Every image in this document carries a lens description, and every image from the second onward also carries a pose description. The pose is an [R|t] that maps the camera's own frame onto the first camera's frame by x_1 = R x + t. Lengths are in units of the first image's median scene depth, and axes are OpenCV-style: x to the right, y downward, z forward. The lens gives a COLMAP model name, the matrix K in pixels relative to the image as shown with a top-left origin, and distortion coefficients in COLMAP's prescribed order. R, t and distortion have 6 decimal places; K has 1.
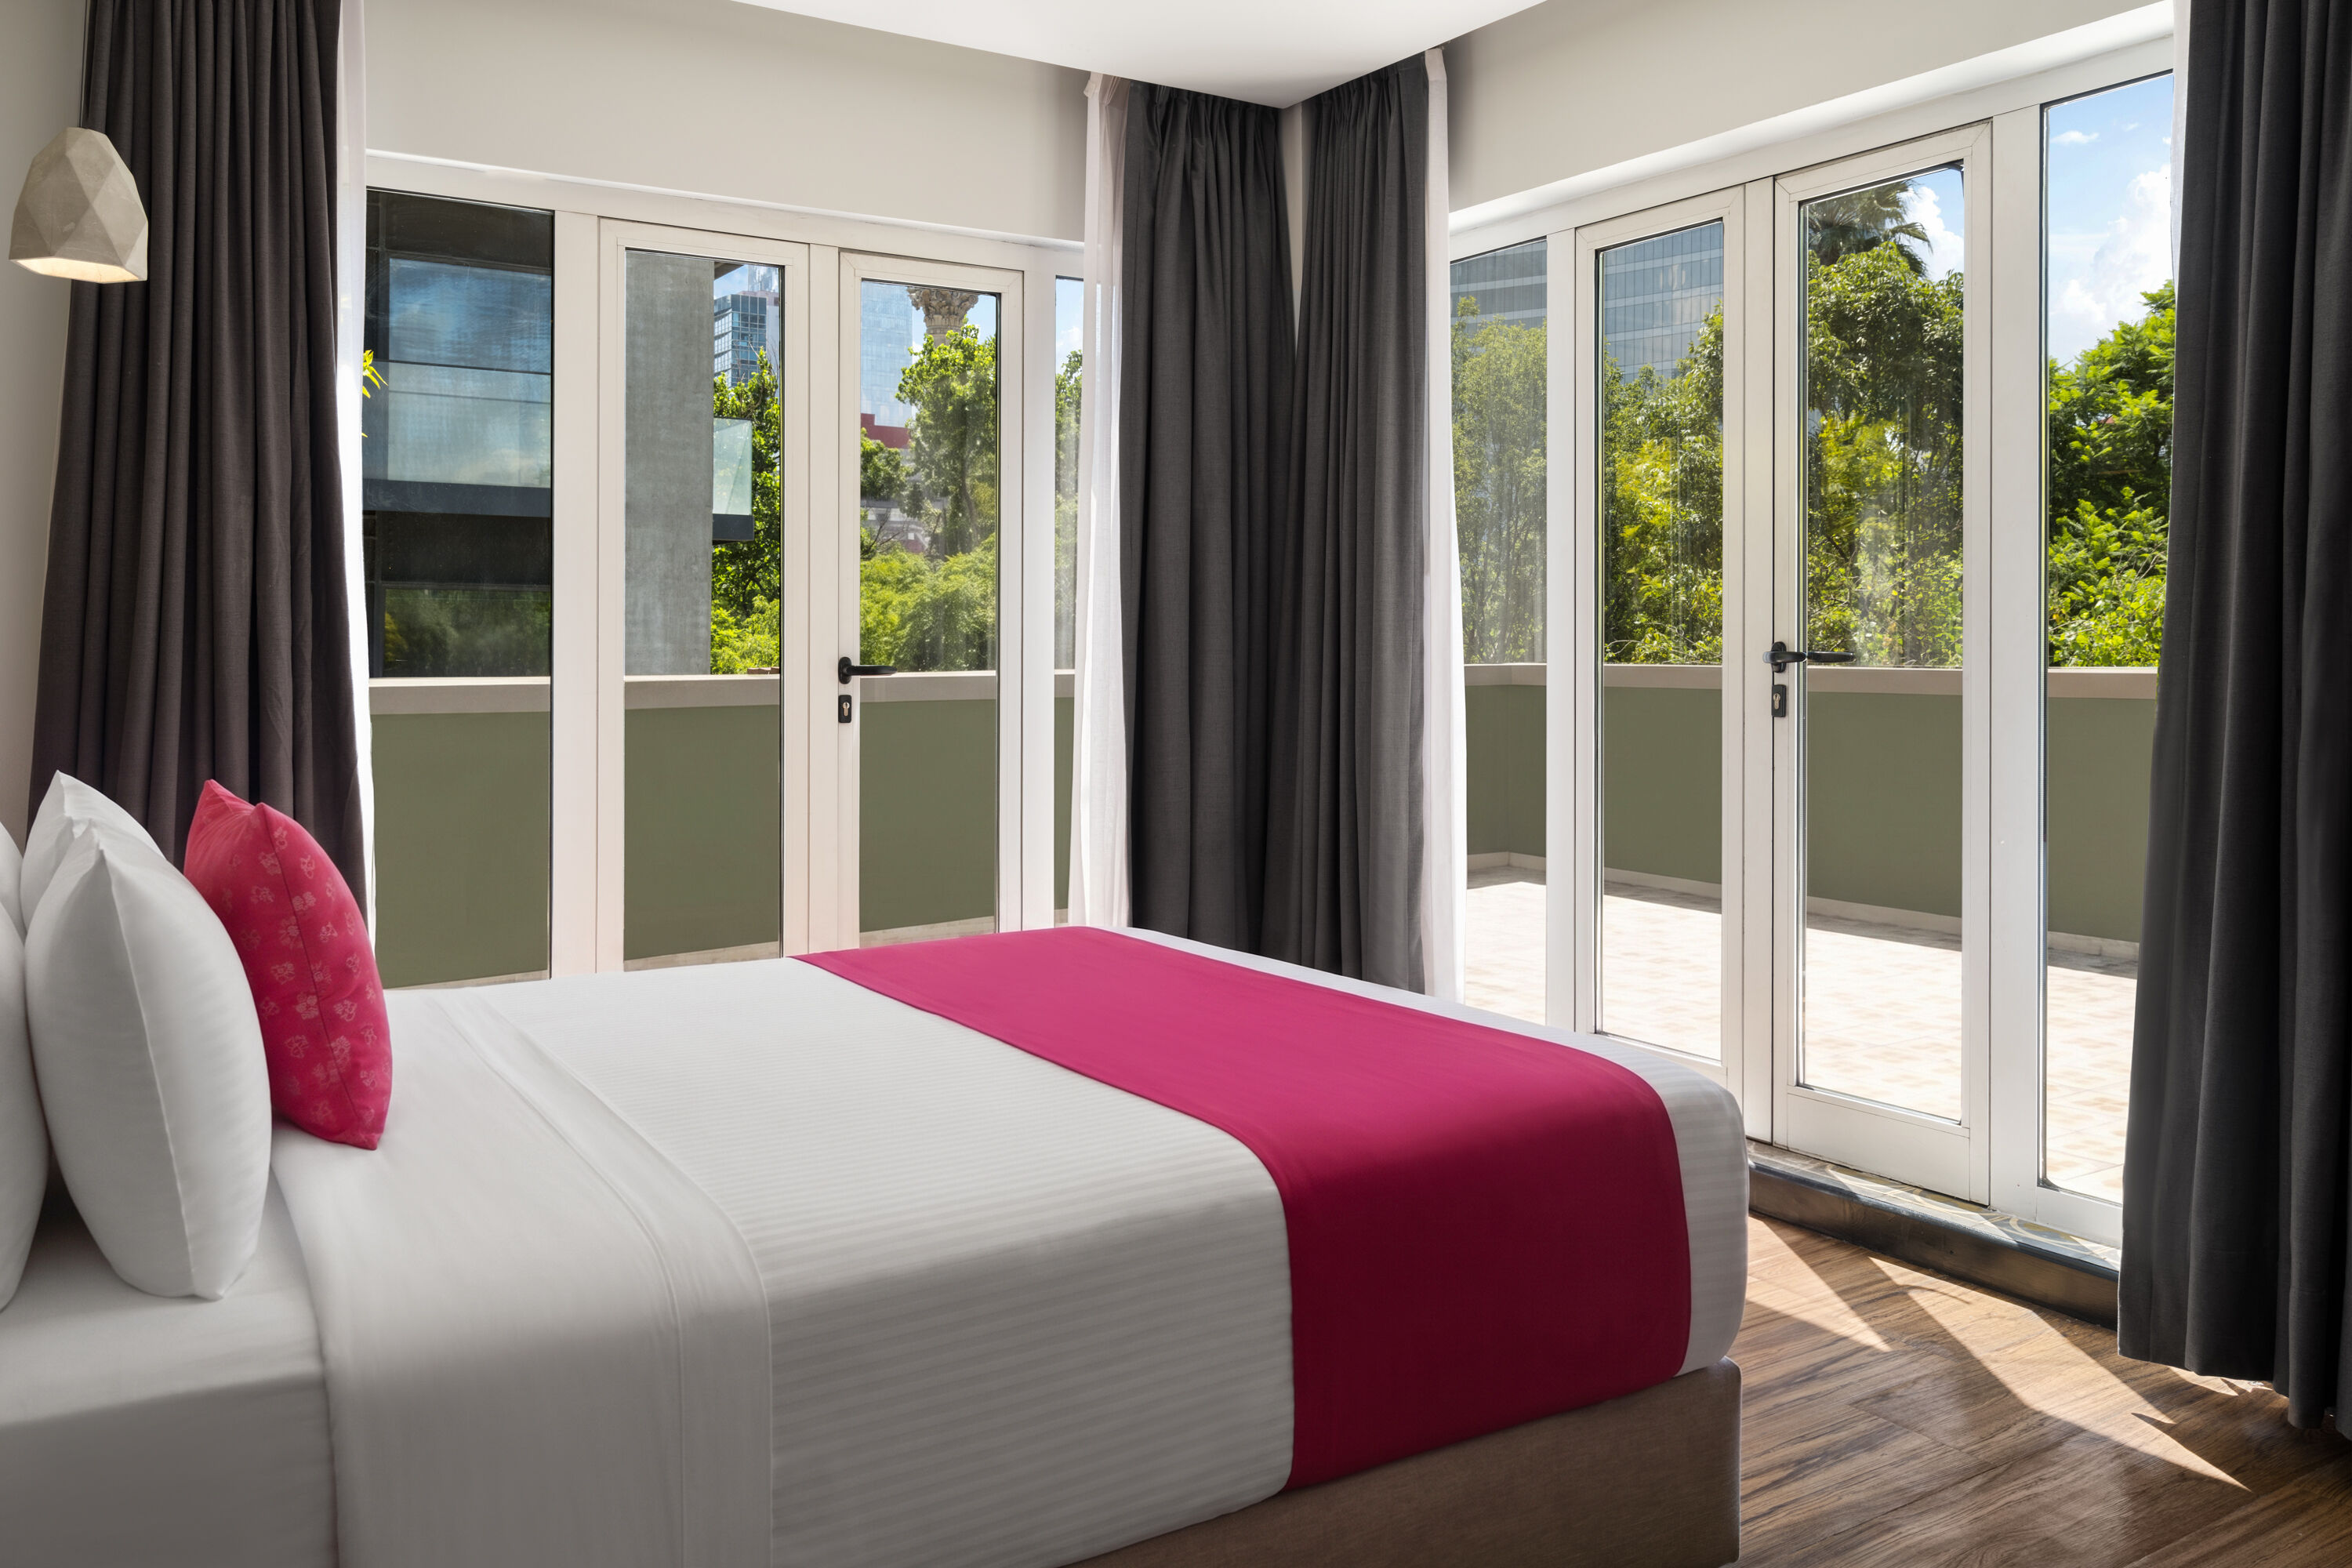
lens RADIAL K [[1825.8, 0, 1171.9], [0, 1825.8, 636.2], [0, 0, 1]] dist [0.004767, -0.003478]
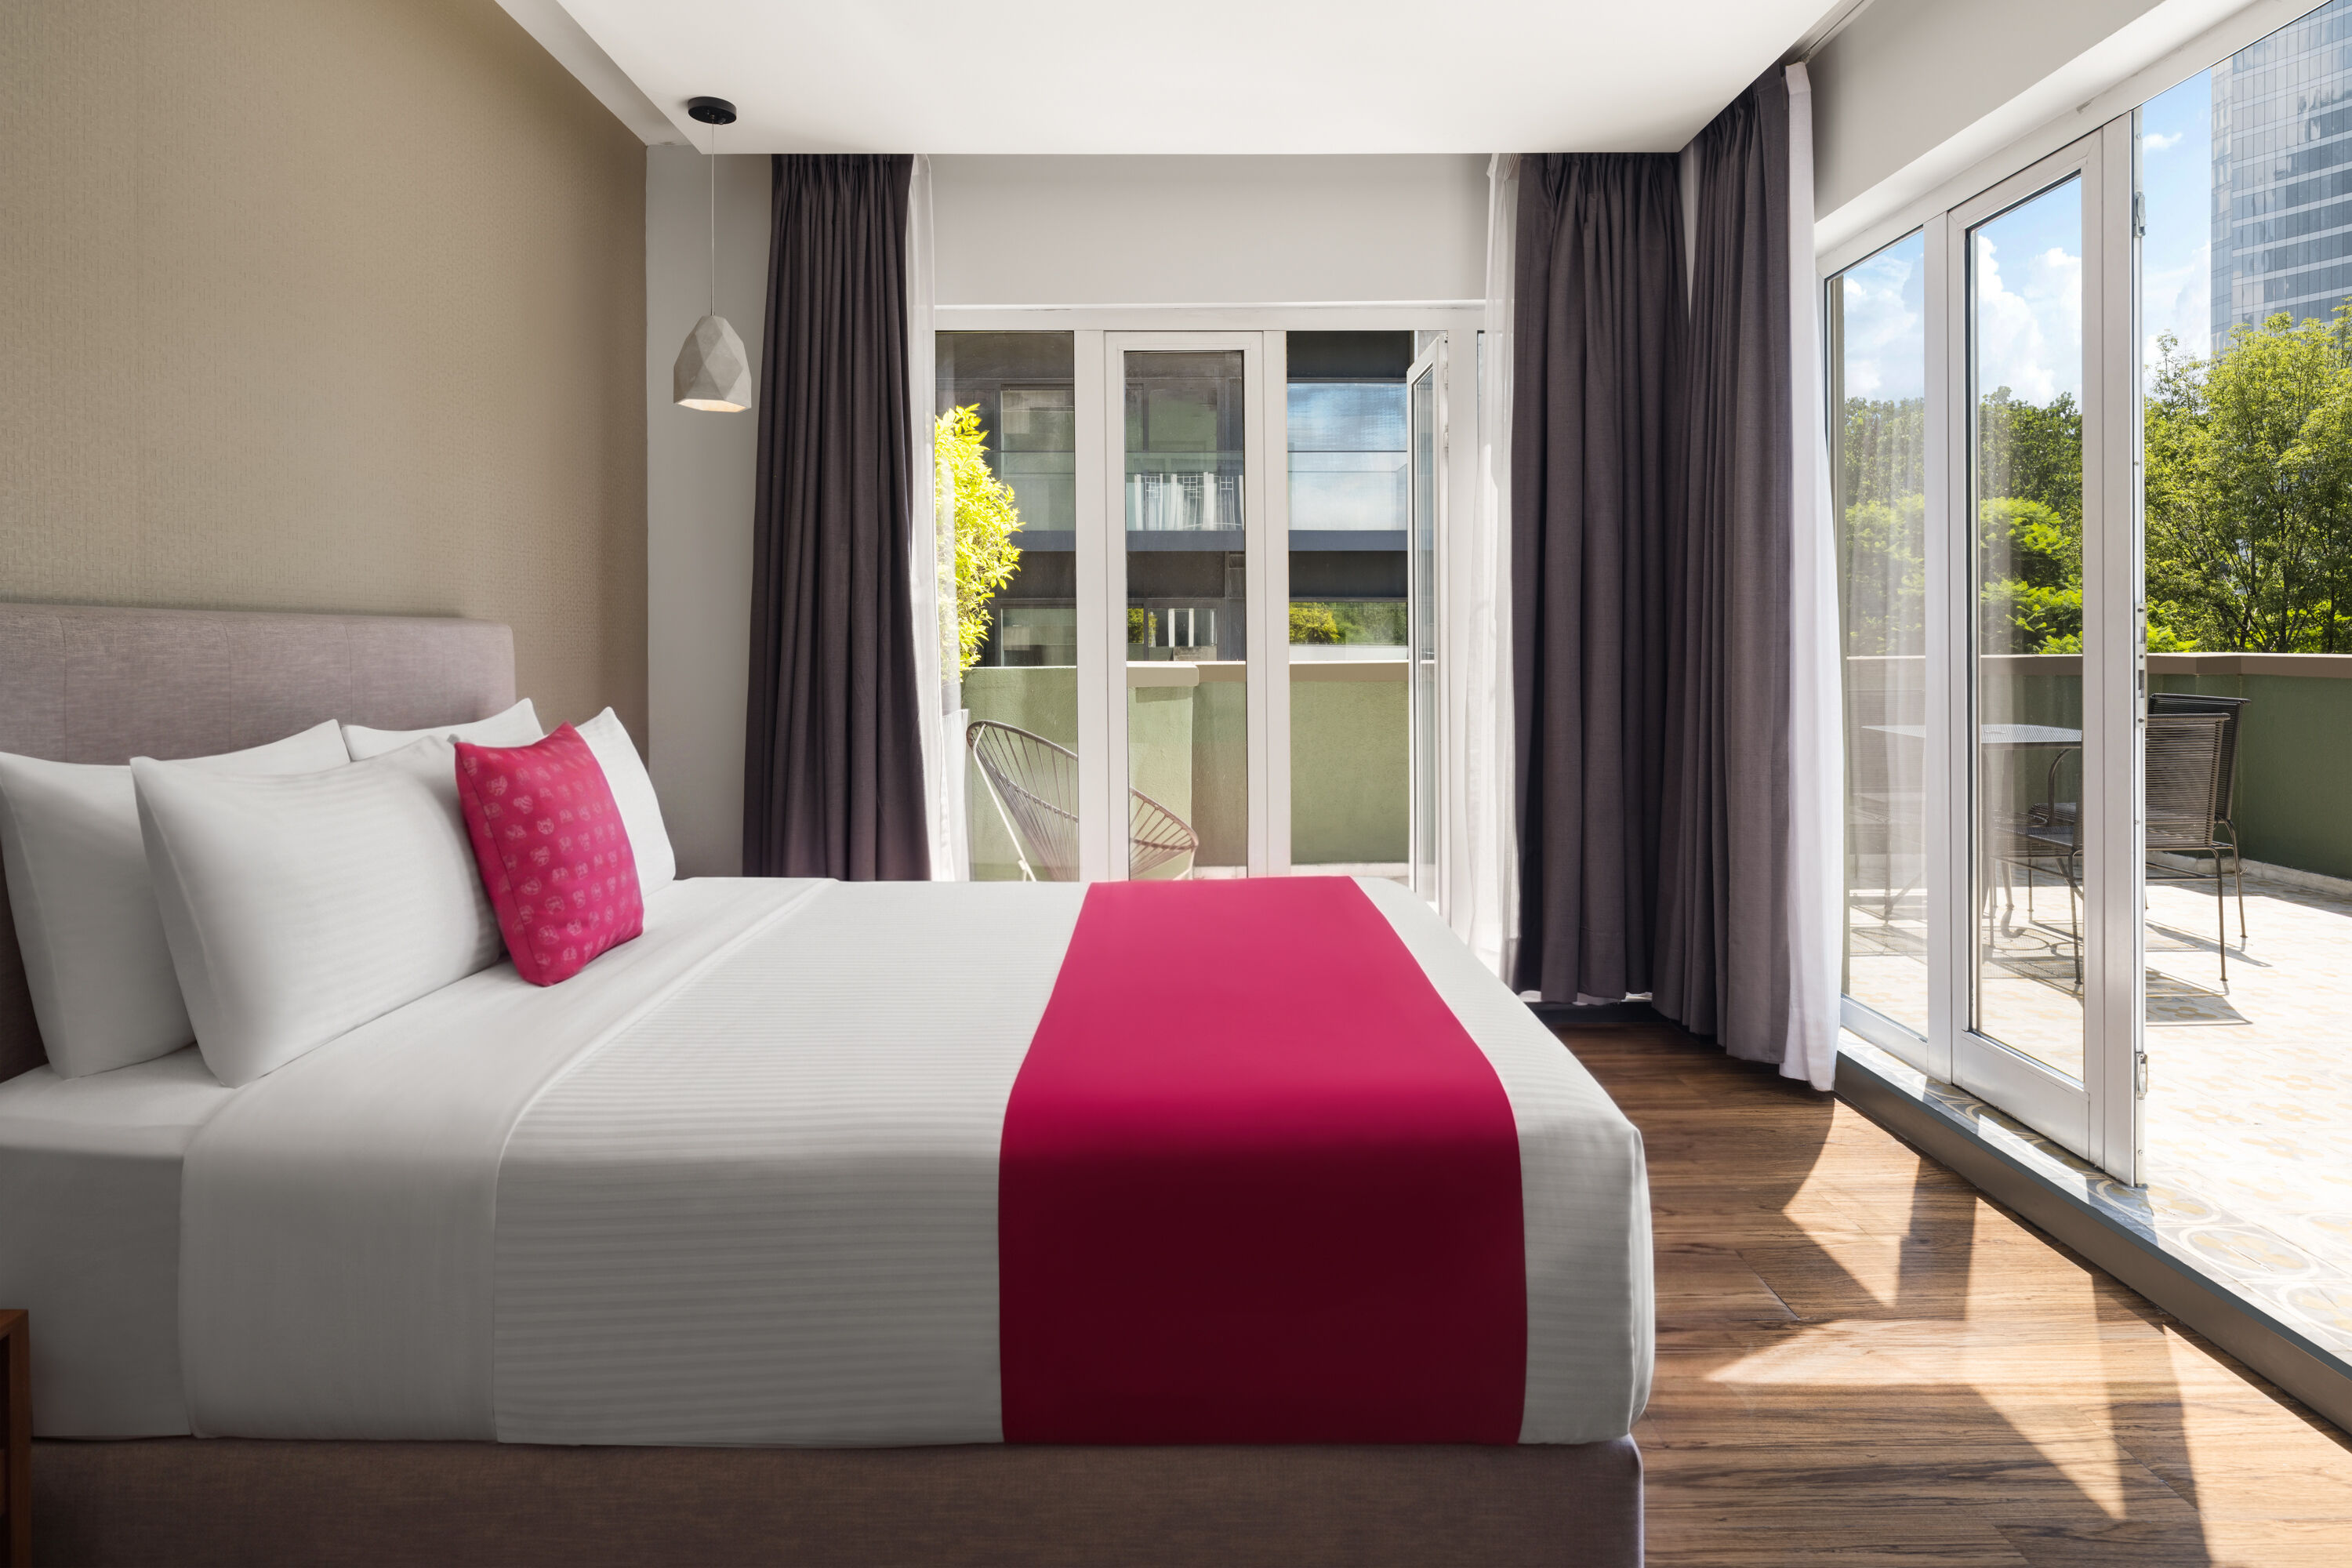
lens RADIAL K [[1286.4, 0, 1171.8], [0, 1286.4, 644.3], [0, 0, 1]] dist [-0.000272, 0.000566]
pose [[0.843929, -0.002010, -0.536452, 0.270526], [0.007367, 0.999942, 0.007843, 0.001227], [0.536405, -0.010571, 0.843894, 0.214210]]
